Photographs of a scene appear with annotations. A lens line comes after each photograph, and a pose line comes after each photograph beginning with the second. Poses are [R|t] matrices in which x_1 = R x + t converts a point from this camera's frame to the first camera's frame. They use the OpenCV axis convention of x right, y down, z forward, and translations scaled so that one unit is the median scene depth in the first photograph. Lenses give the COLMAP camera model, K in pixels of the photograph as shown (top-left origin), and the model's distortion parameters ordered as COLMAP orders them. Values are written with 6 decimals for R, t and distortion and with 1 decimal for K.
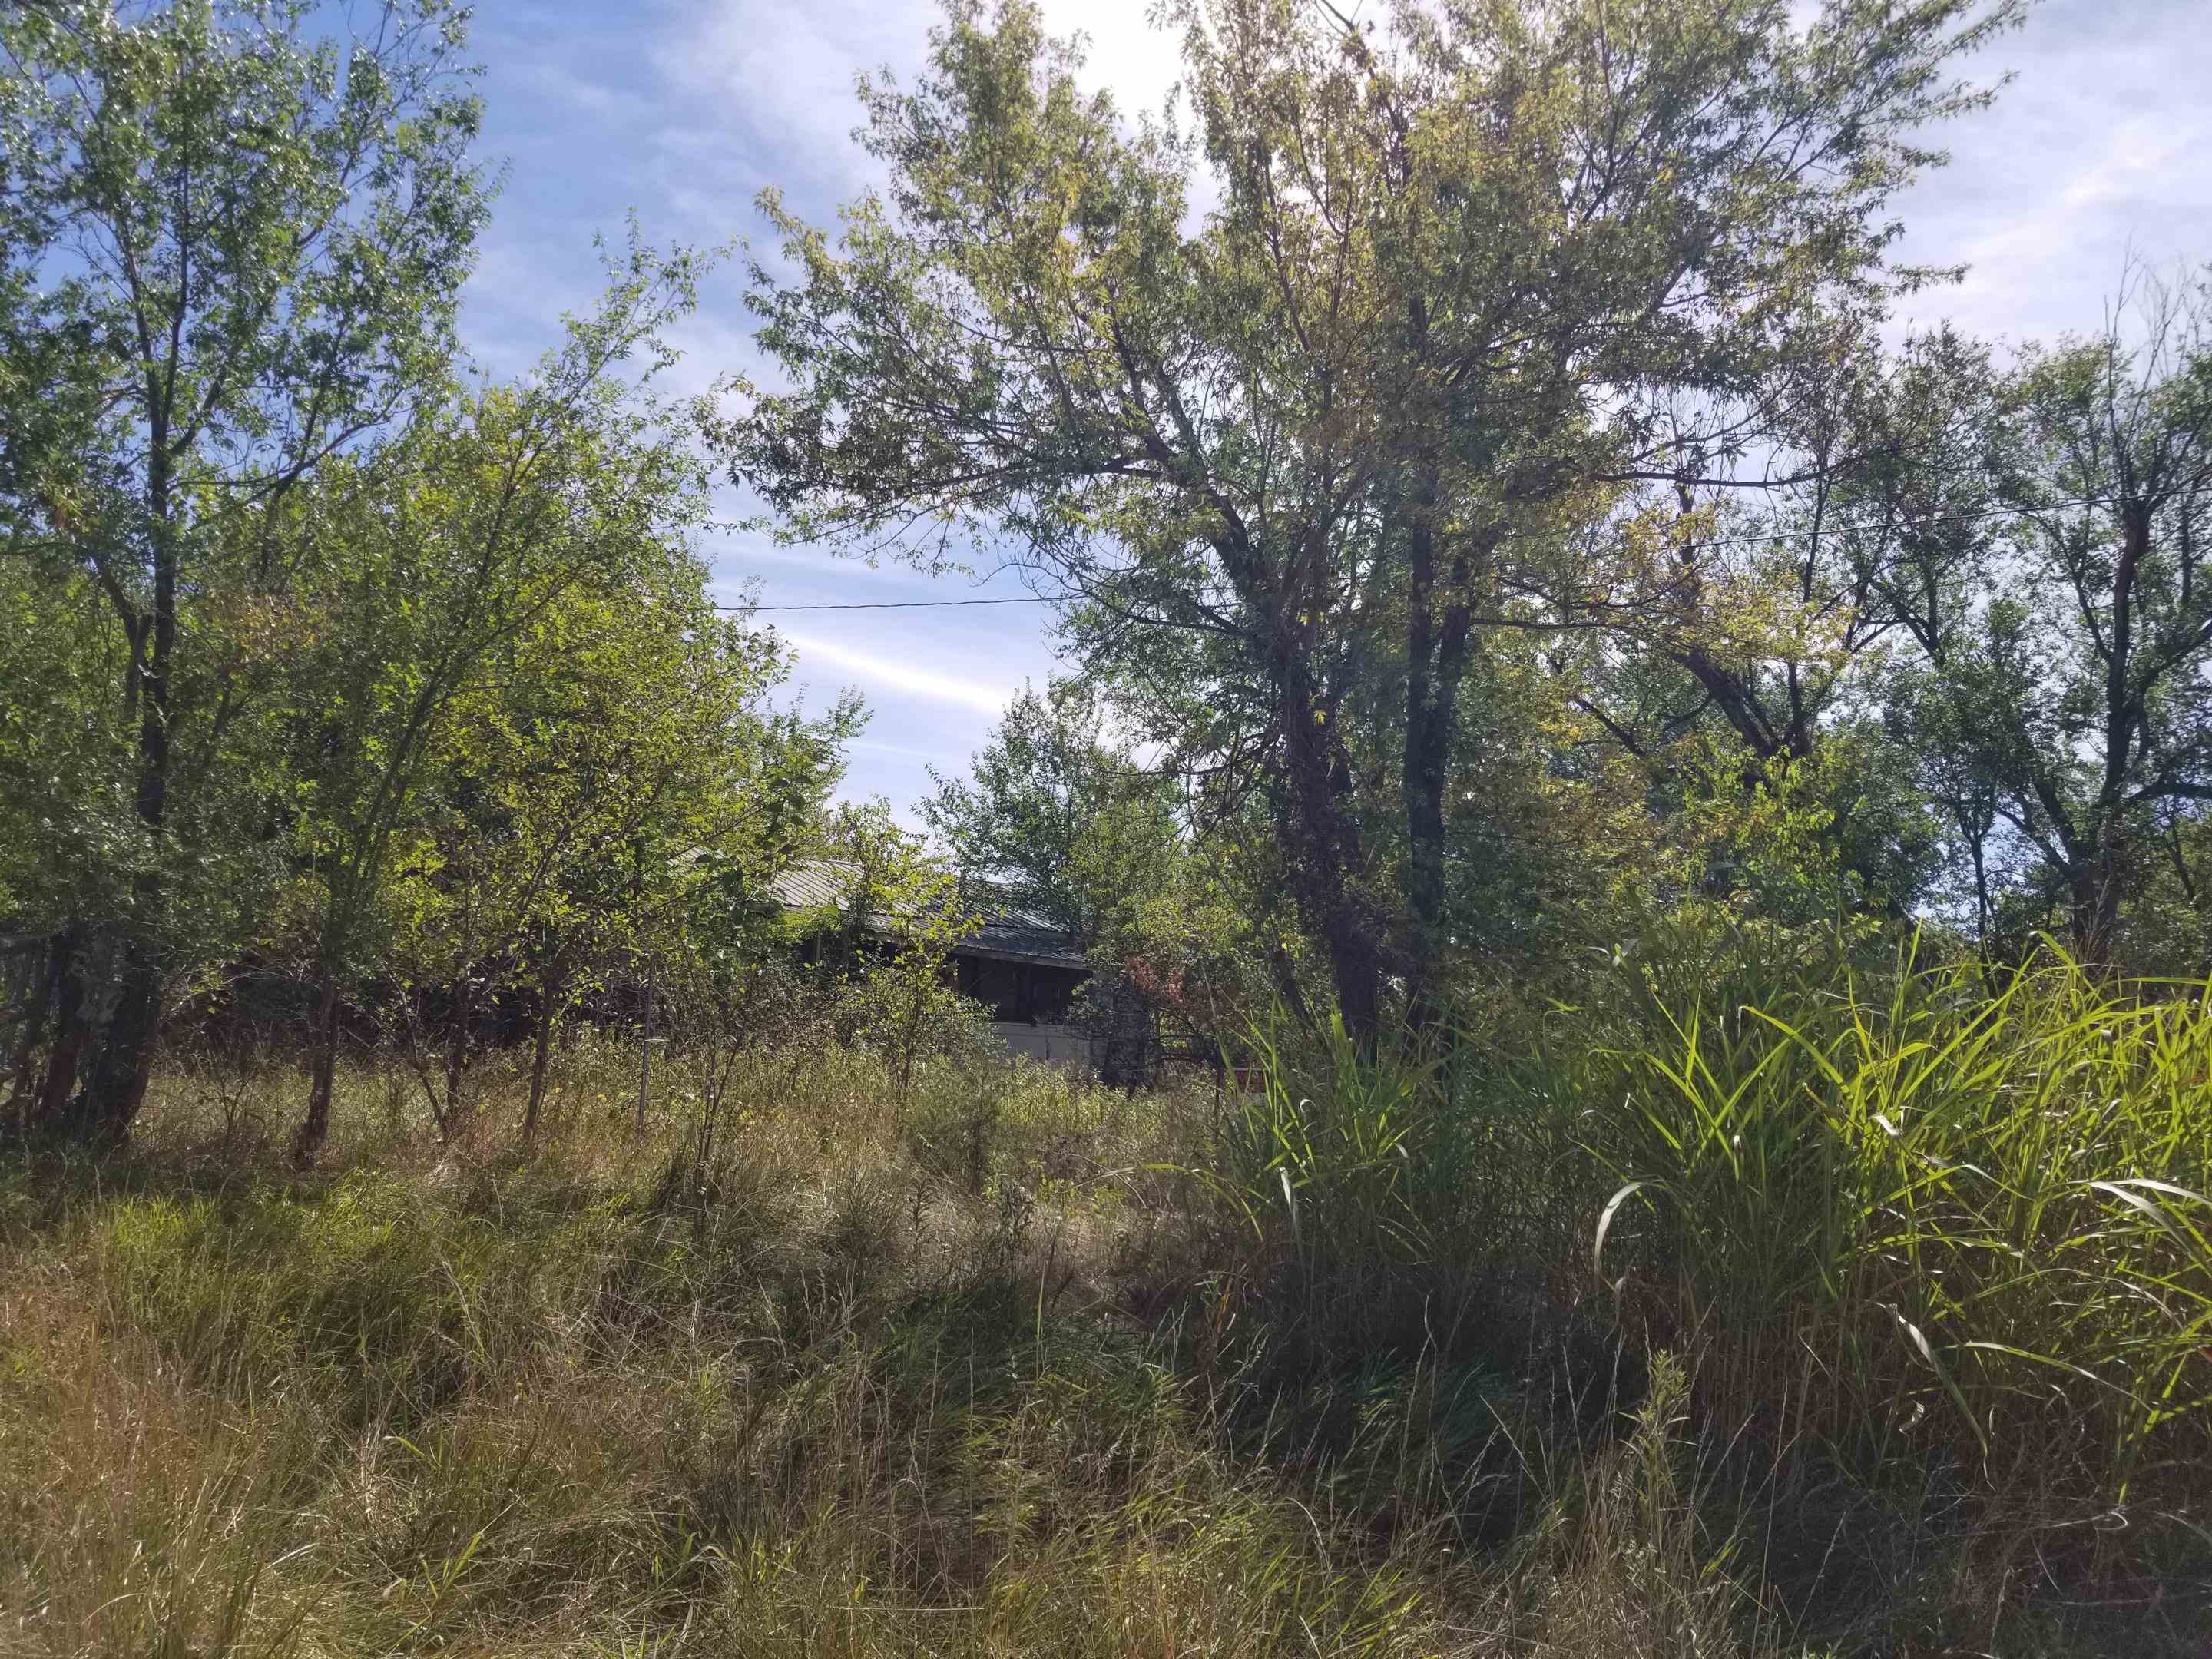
lens RADIAL K [[1699.4, 0, 1101.2], [0, 1699.4, 817.4], [0, 0, 1]] dist [0.041283, -0.090371]
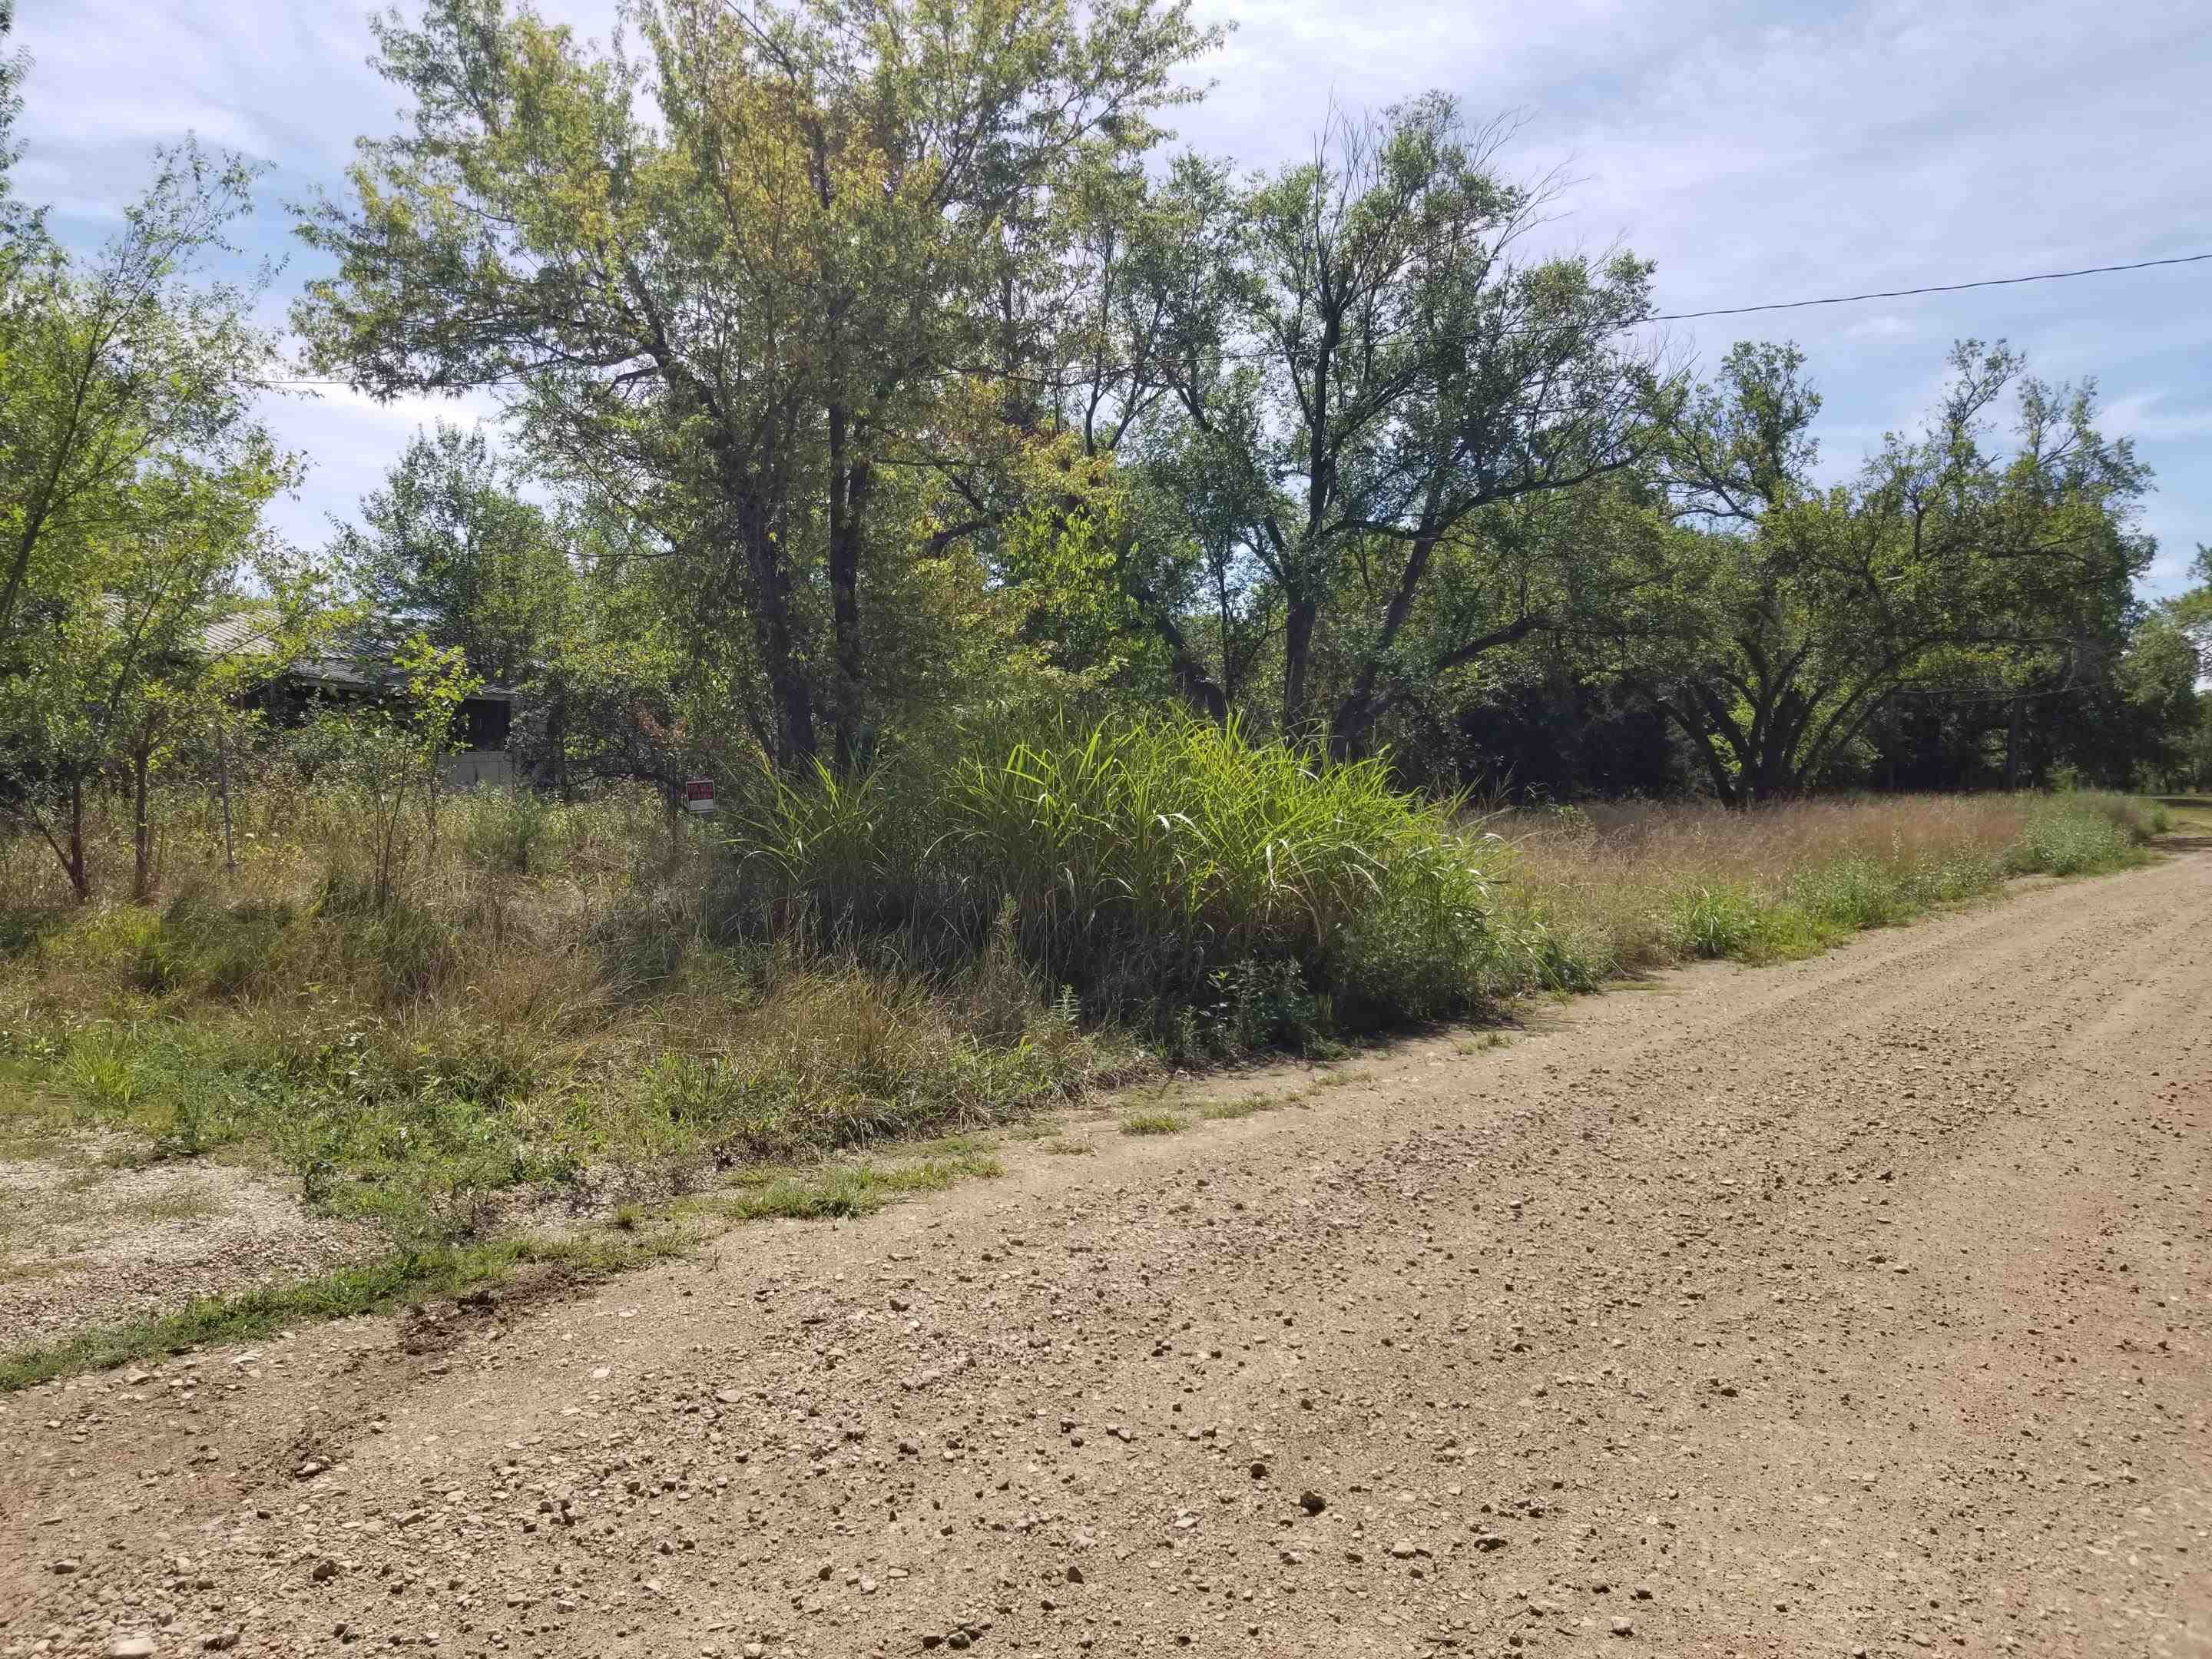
lens RADIAL K [[1699.4, 0, 1101.2], [0, 1699.4, 817.4], [0, 0, 1]] dist [0.041283, -0.090371]
pose [[0.926256, -0.077270, 0.368890, -0.070627], [0.009055, 0.983039, 0.183175, -0.038674], [-0.376787, -0.166327, 0.911245, -0.195640]]
